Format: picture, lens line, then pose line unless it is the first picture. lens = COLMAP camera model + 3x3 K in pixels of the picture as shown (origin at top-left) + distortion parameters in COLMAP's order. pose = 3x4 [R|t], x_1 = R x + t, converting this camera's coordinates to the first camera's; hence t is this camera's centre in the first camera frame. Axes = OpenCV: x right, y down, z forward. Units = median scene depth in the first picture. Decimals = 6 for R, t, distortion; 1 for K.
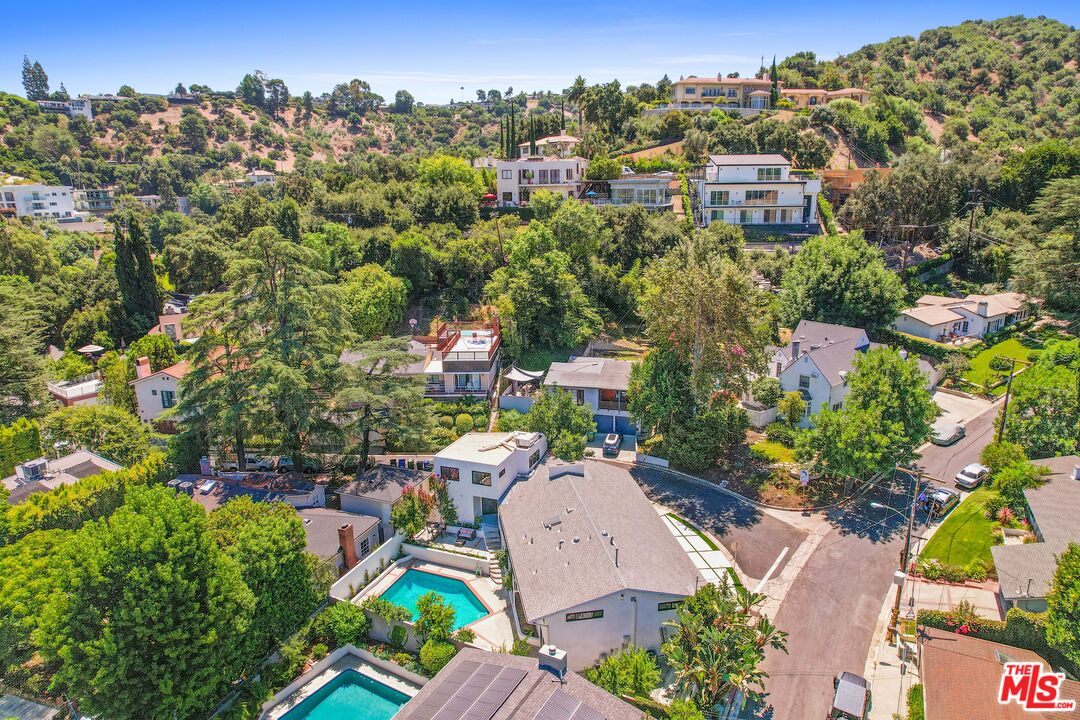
lens RADIAL K [[685.4, 0, 536.8], [0, 685.4, 364.5], [0, 0, 1]] dist [-0.082274, 0.073055]
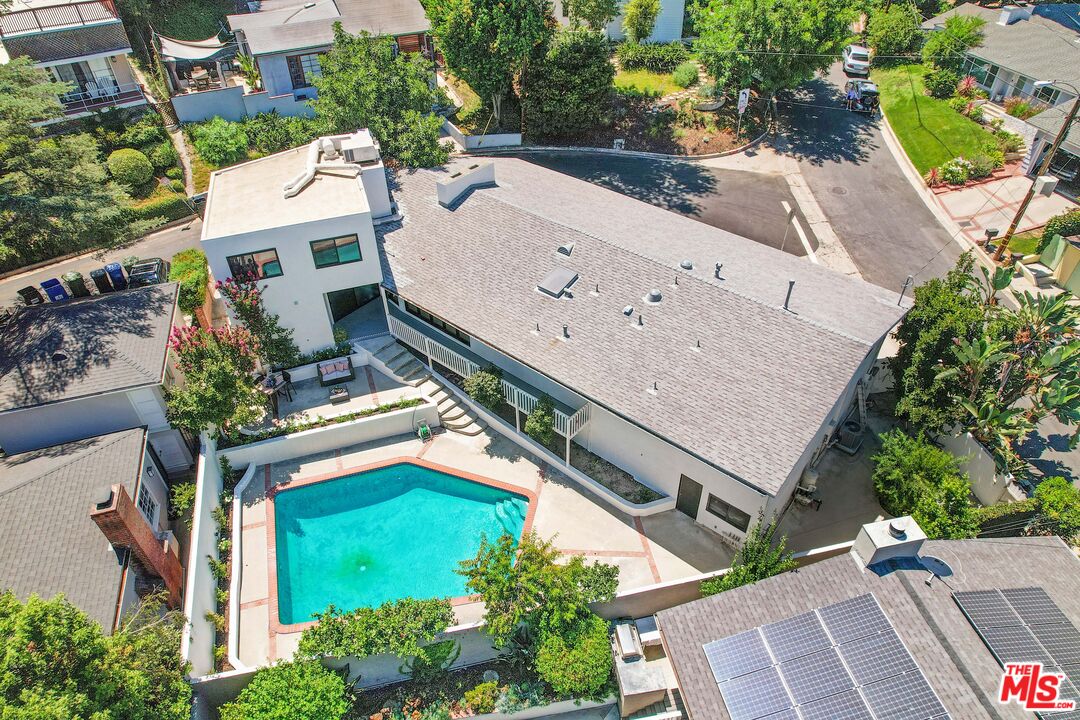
lens RADIAL K [[685.4, 0, 536.8], [0, 685.4, 364.5], [0, 0, 1]] dist [-0.082274, 0.073055]
pose [[0.766691, -0.411618, 0.492702, -0.039529], [0.169536, 0.869992, 0.463003, 0.007857], [-0.619227, -0.271450, 0.736799, 0.096324]]
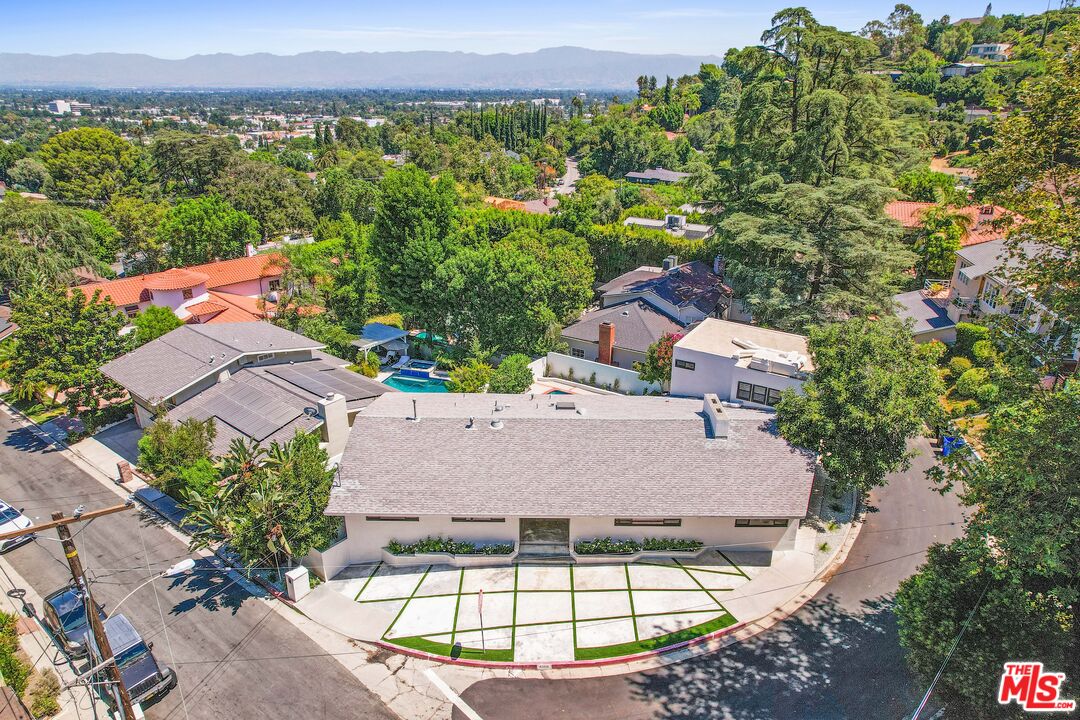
lens RADIAL K [[685.4, 0, 536.8], [0, 685.4, 364.5], [0, 0, 1]] dist [-0.082274, 0.073055]
pose [[-0.165917, 0.394972, -0.903587, 0.101173], [-0.255789, 0.867689, 0.426249, -0.016327], [0.952388, 0.301850, -0.042935, 0.151884]]
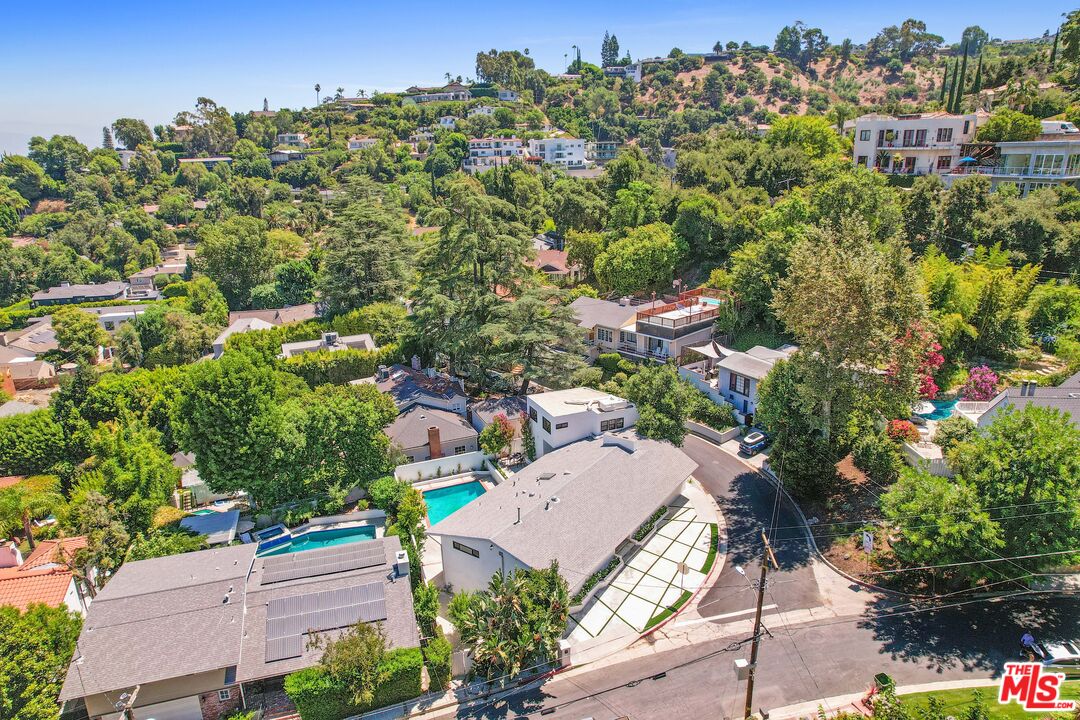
lens RADIAL K [[685.4, 0, 536.8], [0, 685.4, 364.5], [0, 0, 1]] dist [-0.082274, 0.073055]
pose [[0.717601, 0.218265, -0.661369, 0.103799], [-0.174641, 0.975676, 0.132503, -0.011873], [0.674202, 0.020418, 0.738264, 0.030936]]
